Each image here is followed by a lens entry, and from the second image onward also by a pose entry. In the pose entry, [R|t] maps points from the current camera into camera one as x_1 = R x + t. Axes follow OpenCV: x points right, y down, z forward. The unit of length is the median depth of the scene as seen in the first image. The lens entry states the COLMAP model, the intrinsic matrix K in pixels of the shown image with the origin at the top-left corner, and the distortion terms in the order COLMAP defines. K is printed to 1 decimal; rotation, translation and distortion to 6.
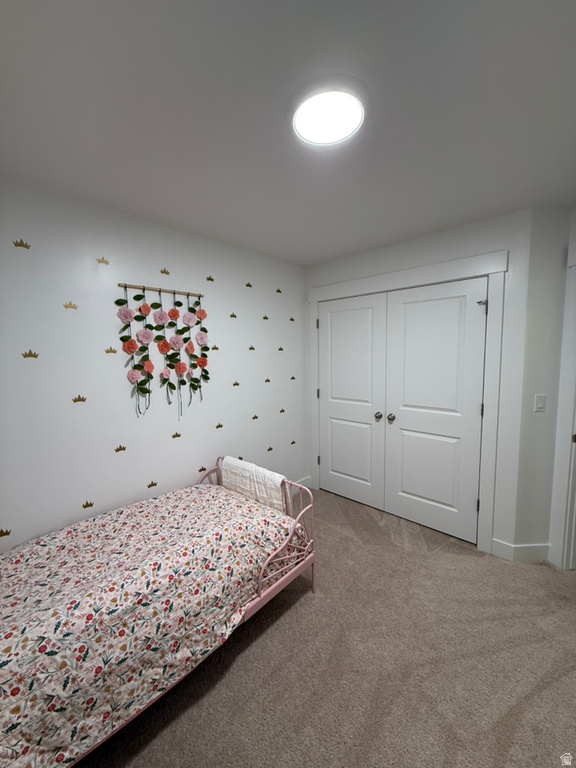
lens RADIAL K [[306.4, 0, 287.3], [0, 306.4, 384.7], [0, 0, 1]] dist [0.000089, 0.000109]
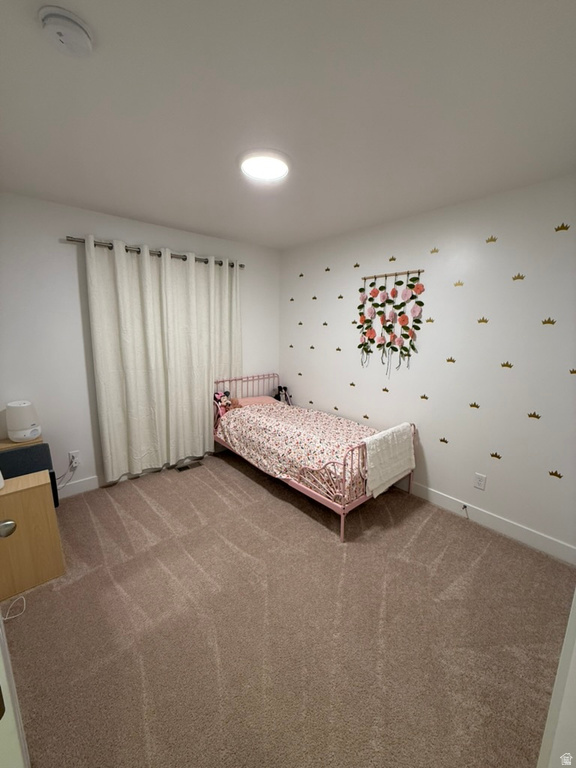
lens RADIAL K [[306.4, 0, 288.0], [0, 306.4, 384.7], [0, 0, 1]] dist [0.000089, 0.000109]
pose [[-0.100867, 0.208284, -0.972853, 0.959371], [-0.115519, 0.968775, 0.219388, -0.092321], [0.988171, 0.134512, -0.073656, 0.720188]]
